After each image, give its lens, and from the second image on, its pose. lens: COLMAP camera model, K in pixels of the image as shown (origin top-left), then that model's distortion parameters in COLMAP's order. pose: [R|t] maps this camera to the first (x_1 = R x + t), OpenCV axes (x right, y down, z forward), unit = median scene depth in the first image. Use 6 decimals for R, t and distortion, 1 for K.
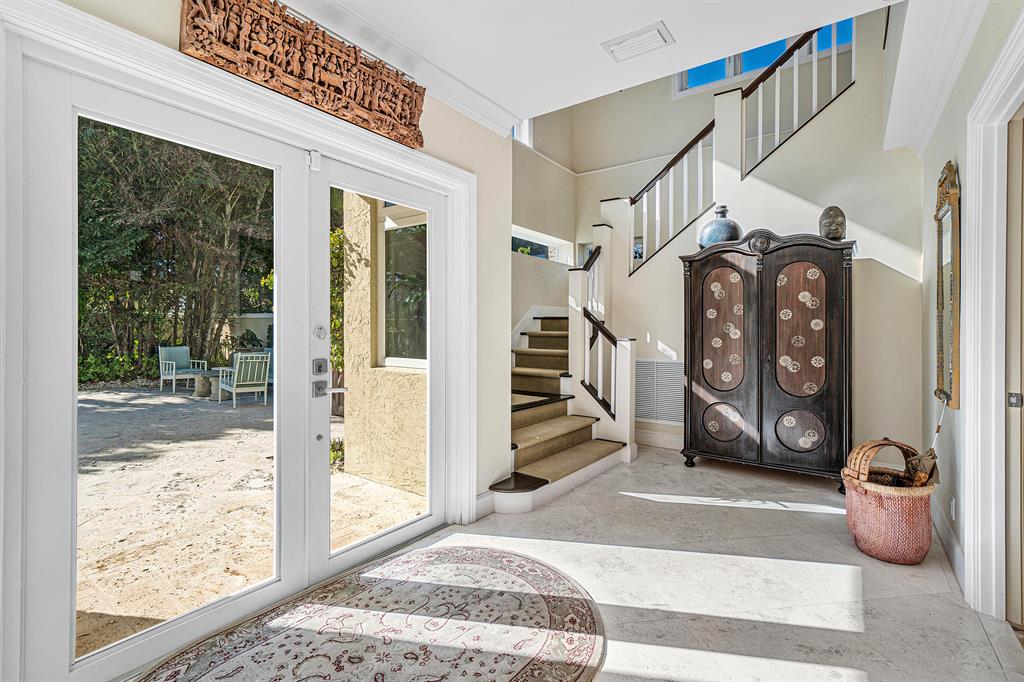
lens RADIAL K [[456.7, 0, 510.6], [0, 456.7, 333.2], [0, 0, 1]] dist [-0.000379, -0.000086]
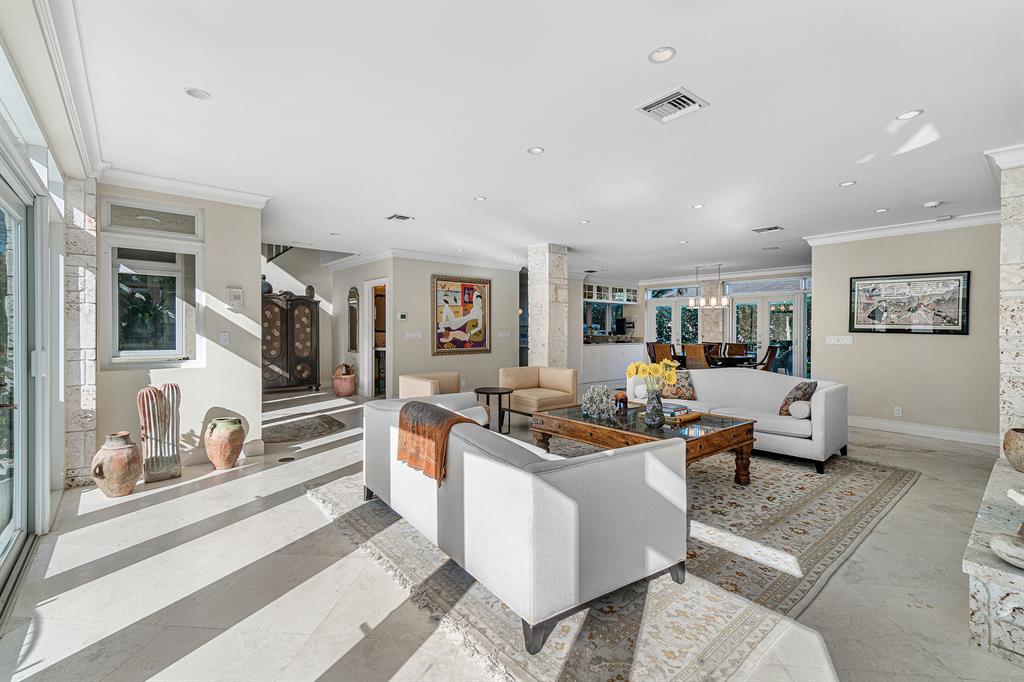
lens RADIAL K [[456.7, 0, 510.6], [0, 456.7, 333.2], [0, 0, 1]] dist [-0.000379, -0.000086]
pose [[0.233932, -0.012965, 0.972166, -1.563752], [0.000477, 0.999912, 0.013220, -0.032847], [-0.972253, -0.002629, 0.233918, -0.737029]]
